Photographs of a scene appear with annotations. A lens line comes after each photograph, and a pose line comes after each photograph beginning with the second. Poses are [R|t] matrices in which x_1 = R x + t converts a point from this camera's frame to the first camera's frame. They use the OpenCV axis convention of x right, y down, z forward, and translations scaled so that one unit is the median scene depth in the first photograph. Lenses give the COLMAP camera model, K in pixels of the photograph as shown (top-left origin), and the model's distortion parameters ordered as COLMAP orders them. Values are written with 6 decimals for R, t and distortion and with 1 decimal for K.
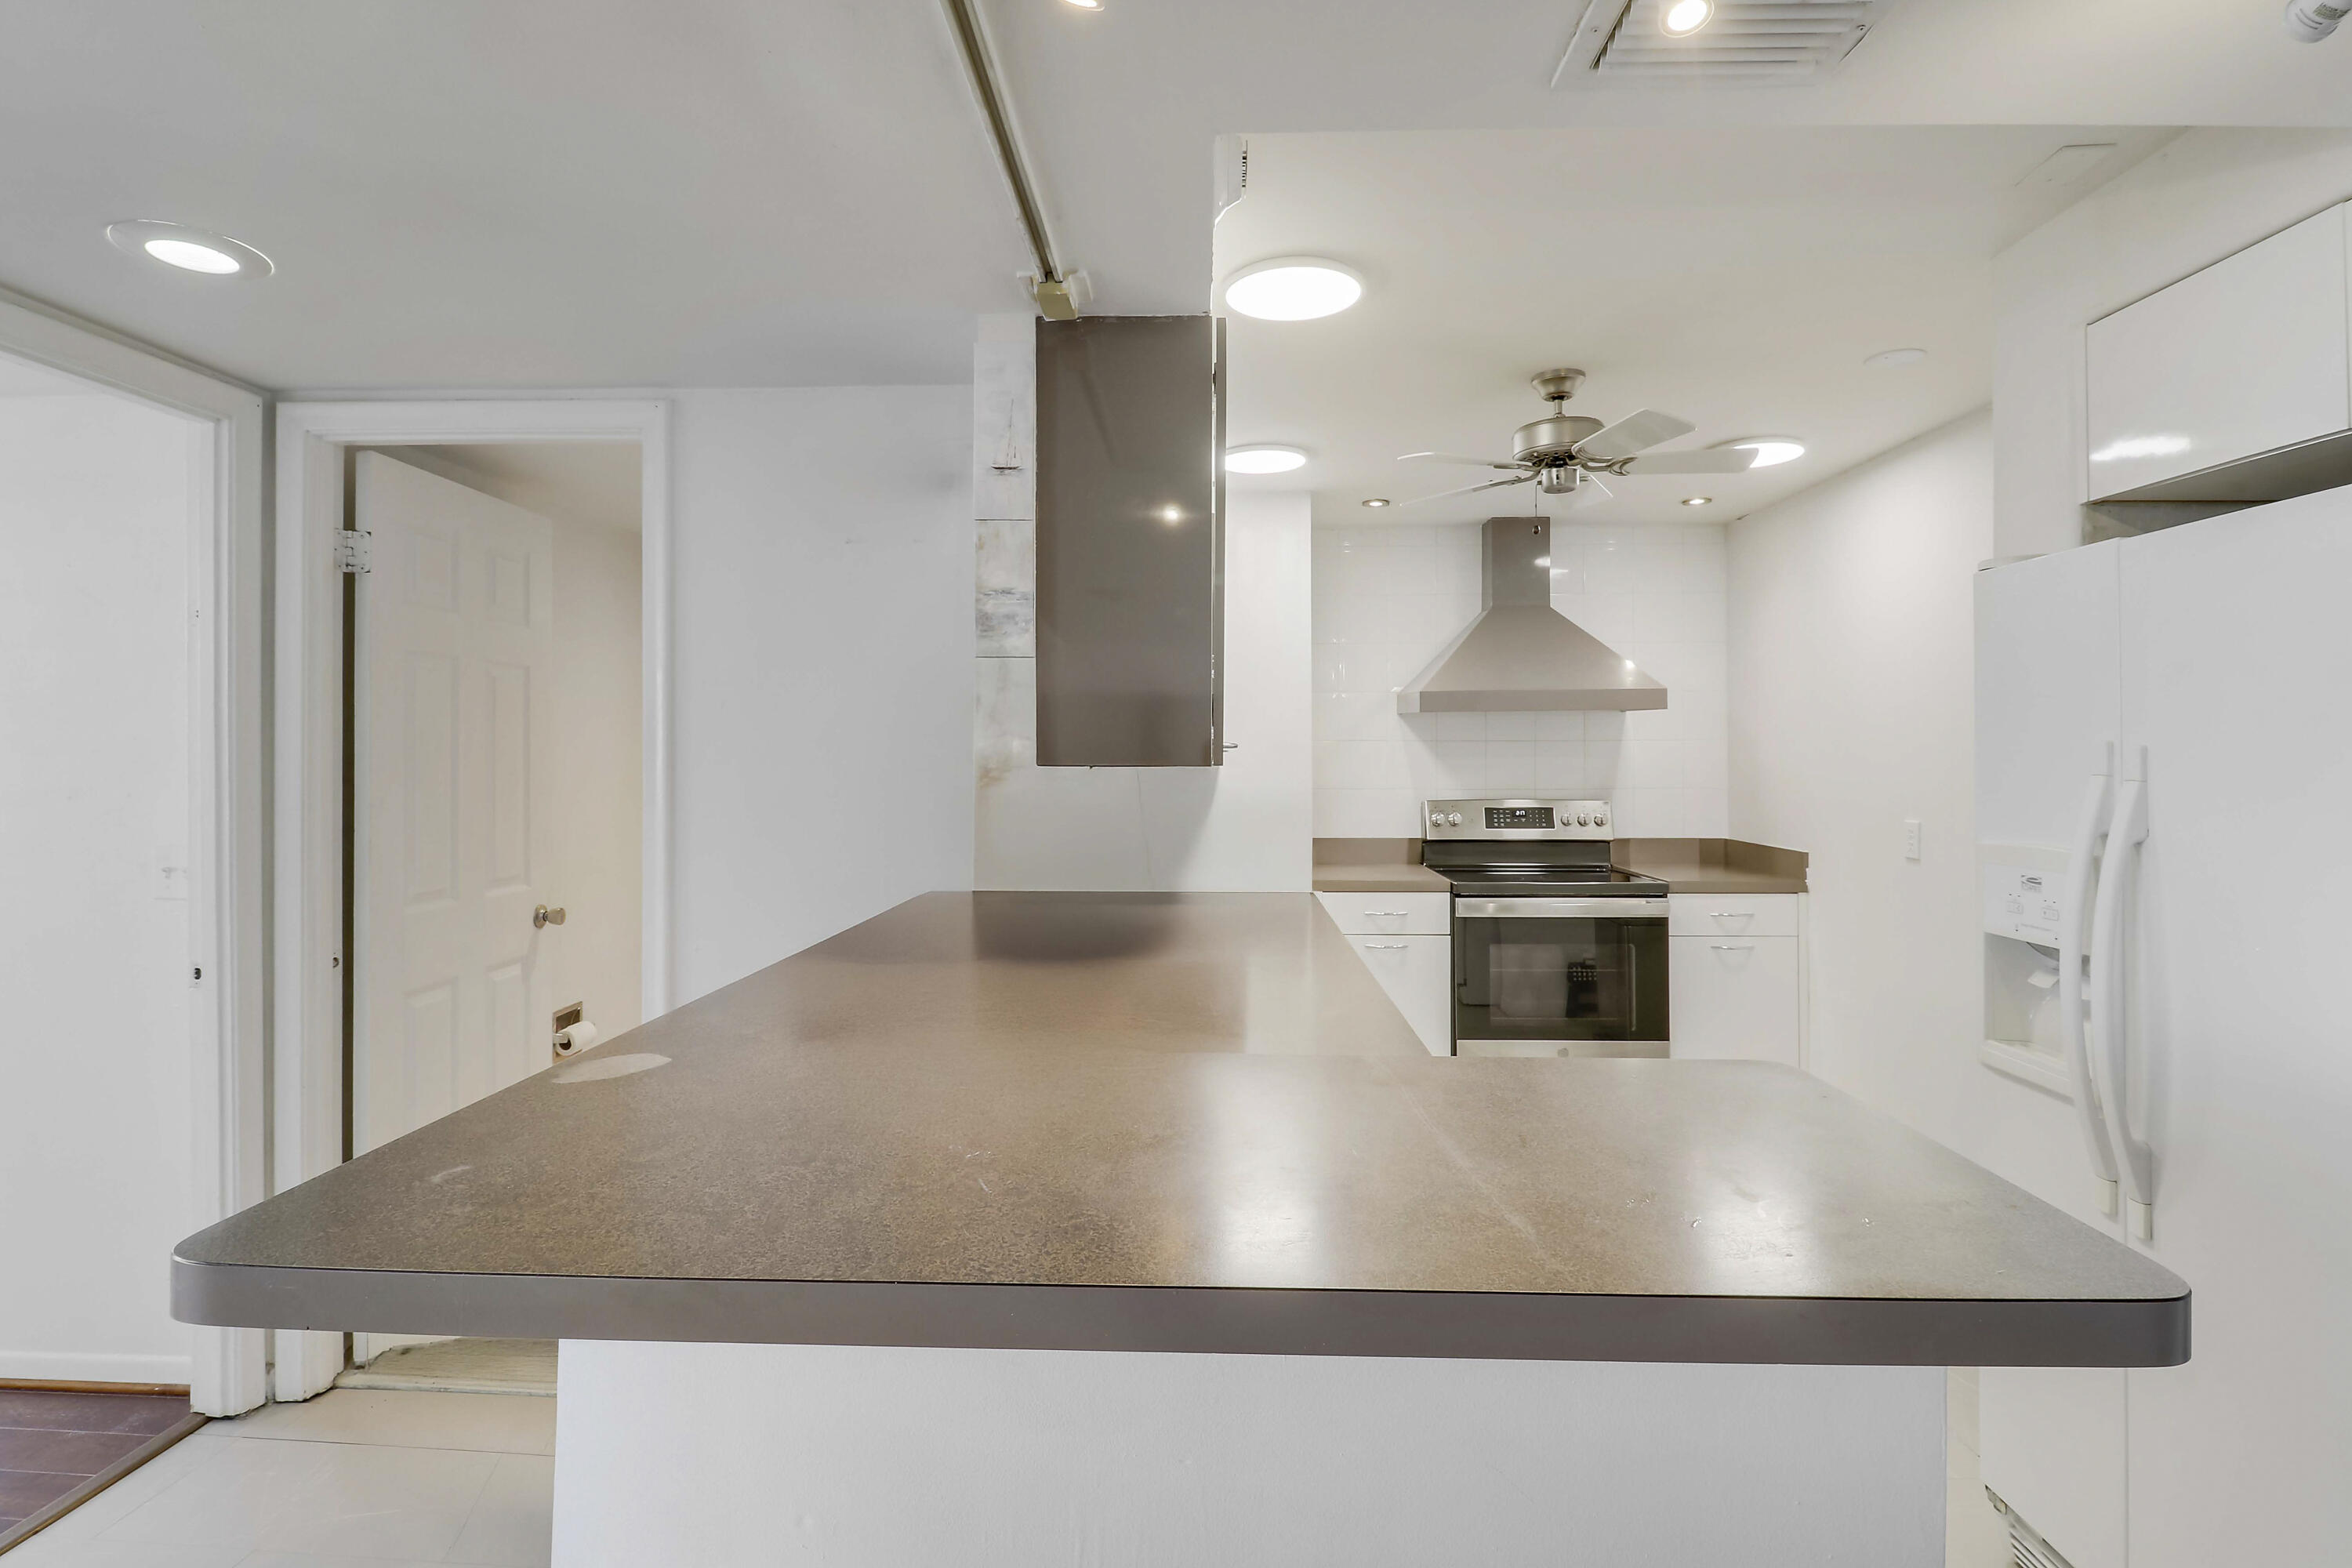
lens RADIAL K [[1115.1, 0, 1188.6], [0, 1115.1, 742.2], [0, 0, 1]] dist [-0.001099, -0.010592]
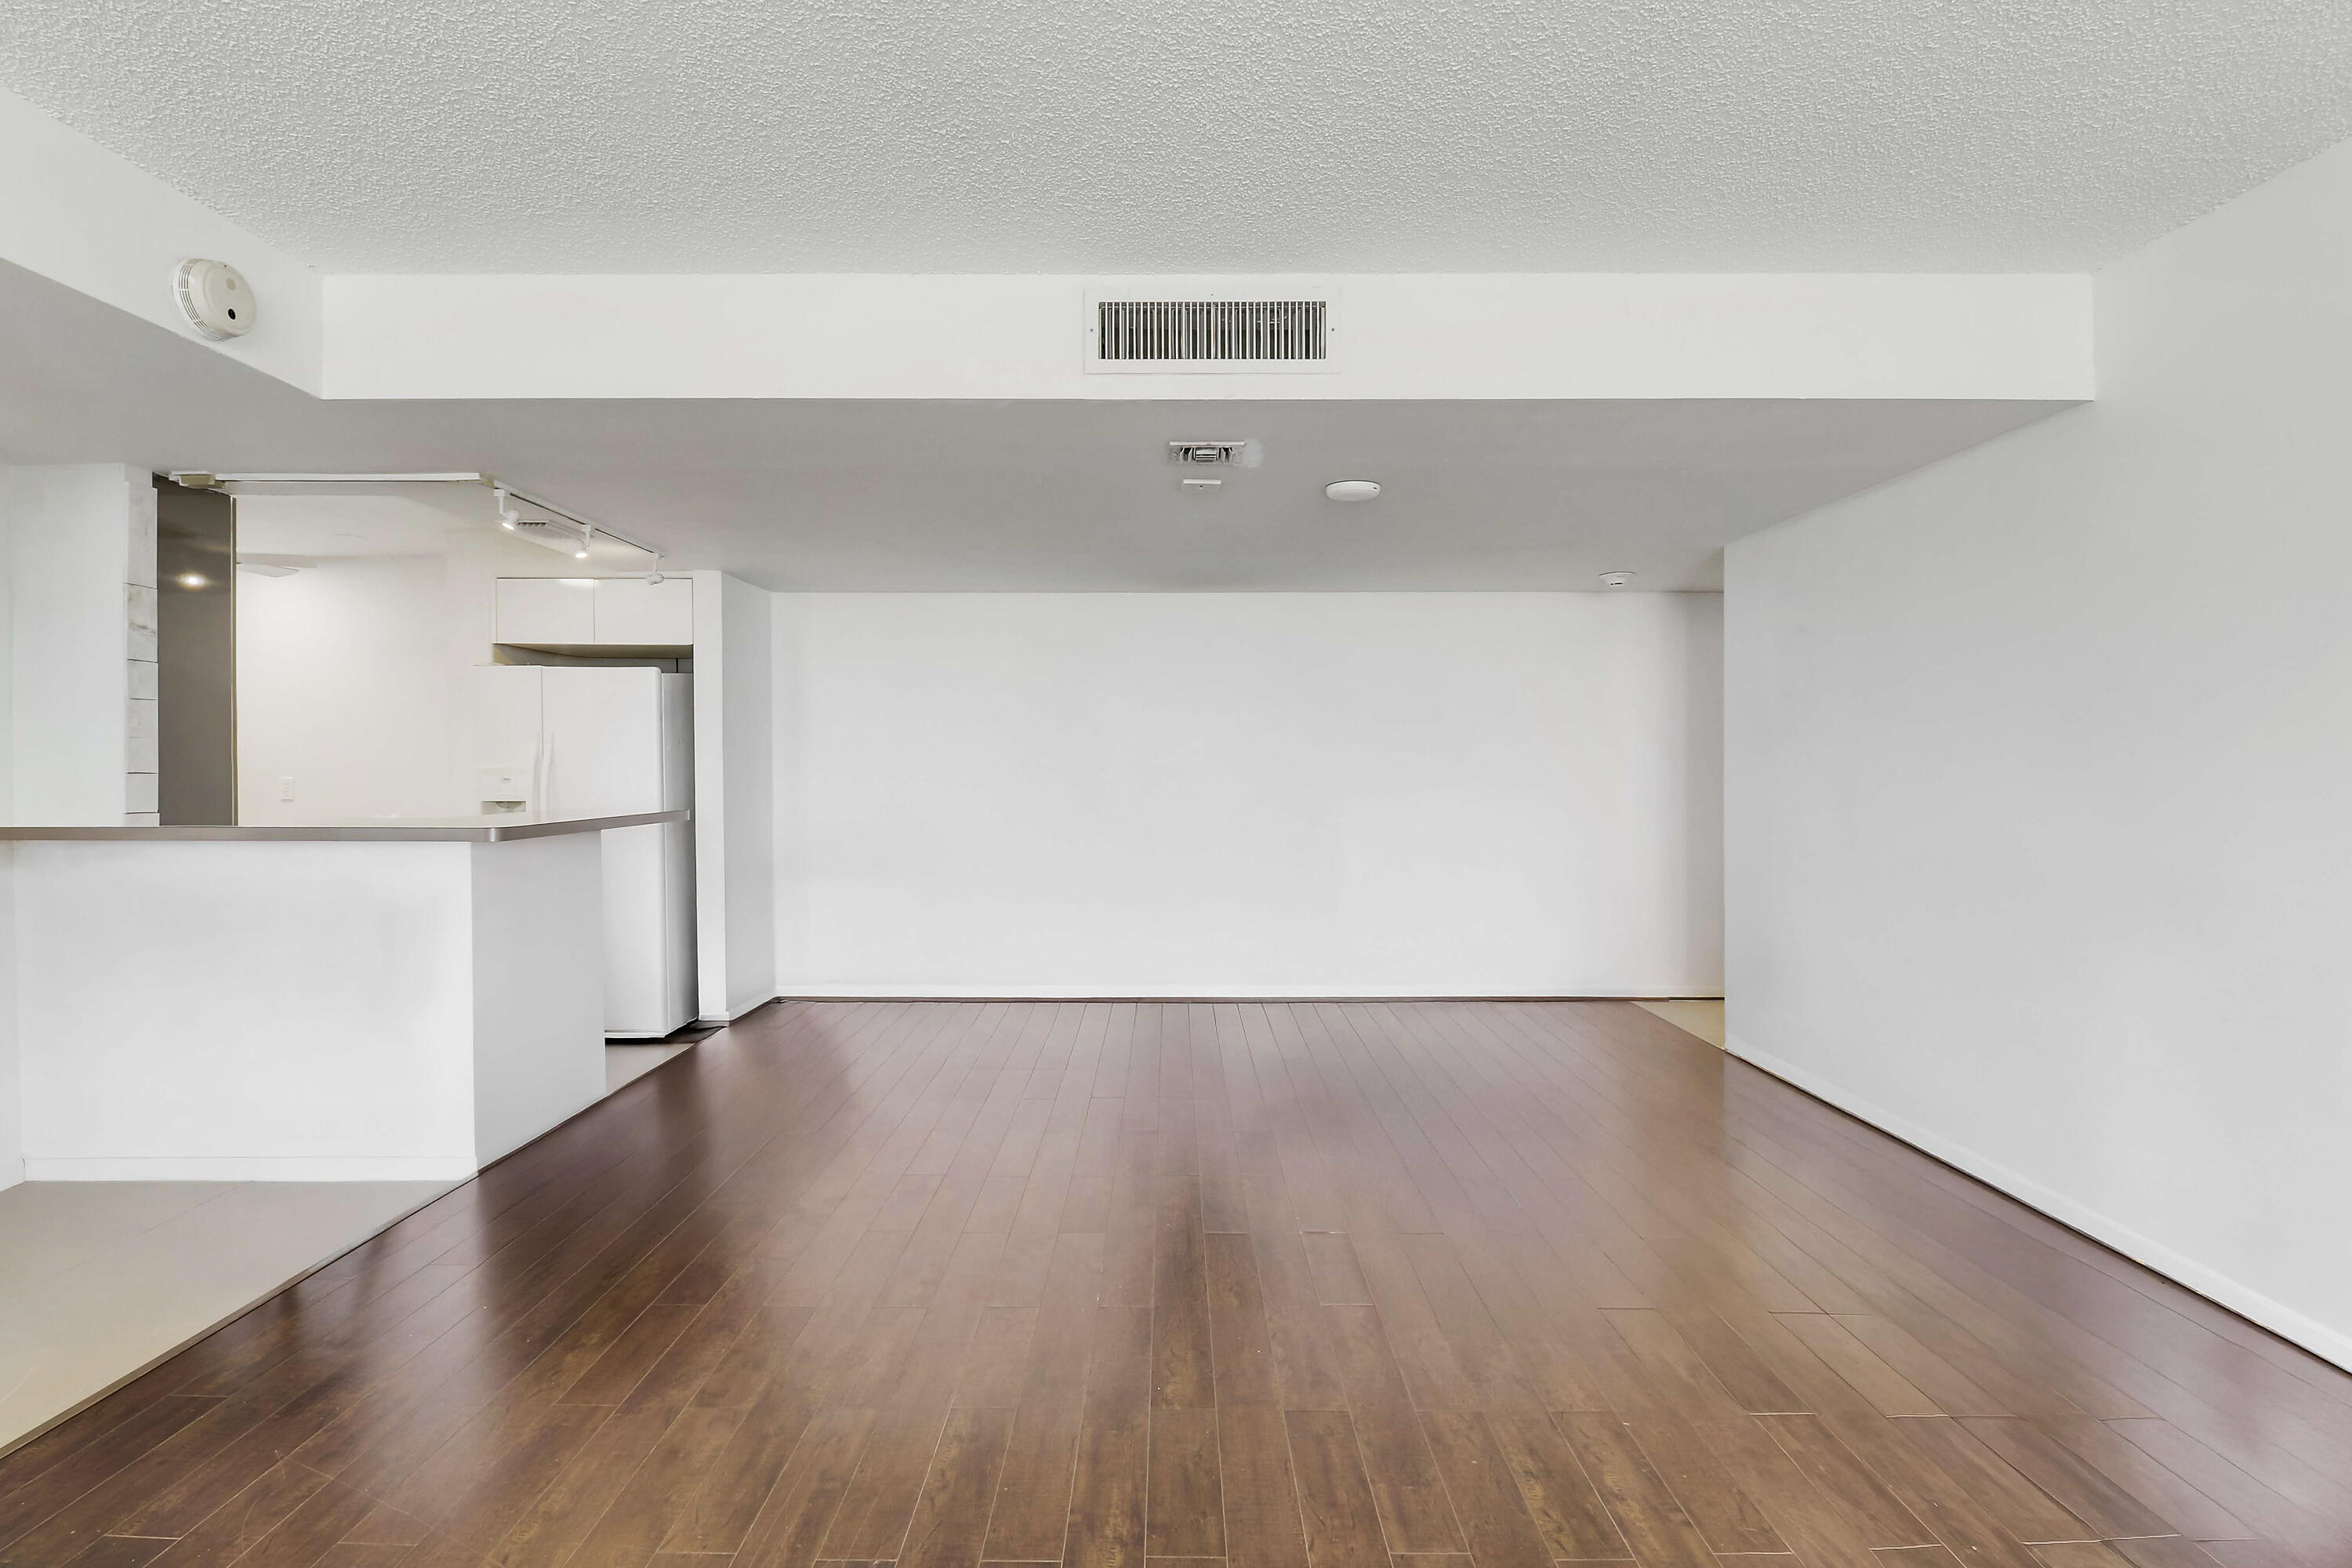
lens RADIAL K [[1103.1, 0, 1193.3], [0, 1103.1, 777.9], [0, 0, 1]] dist [-0.001347, -0.022250]
pose [[-0.047194, -0.012751, 0.998804, -1.114529], [-0.006023, 0.999904, 0.012481, 0.038412], [-0.998868, -0.005427, -0.047266, -0.328664]]
